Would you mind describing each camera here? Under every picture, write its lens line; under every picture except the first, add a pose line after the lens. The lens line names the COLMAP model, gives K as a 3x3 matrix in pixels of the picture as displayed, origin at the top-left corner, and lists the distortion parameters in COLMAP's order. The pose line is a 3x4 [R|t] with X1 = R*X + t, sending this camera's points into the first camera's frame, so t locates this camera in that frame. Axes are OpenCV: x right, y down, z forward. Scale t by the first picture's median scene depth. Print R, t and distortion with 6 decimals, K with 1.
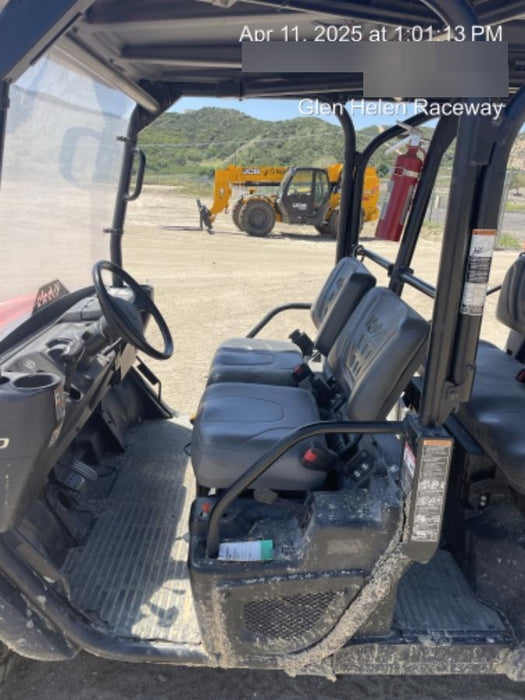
lens RADIAL K [[535.2, 0, 263.8], [0, 535.2, 343.5], [0, 0, 1]] dist [0.073785, -0.092002]
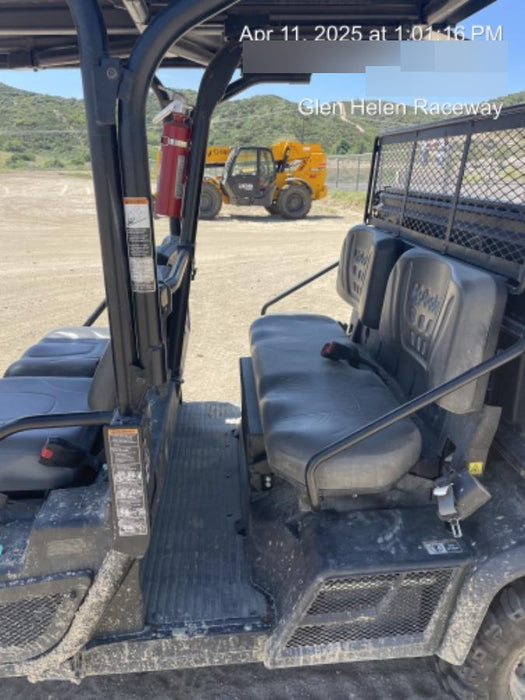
lens RADIAL K [[535.2, 0, 266.5], [0, 535.2, 348.2], [0, 0, 1]] dist [0.073785, -0.092002]
pose [[0.997120, -0.058432, 0.048354, 0.433327], [0.056497, 0.997582, 0.040472, 0.013373], [-0.050602, -0.037623, 0.998010, 0.054105]]
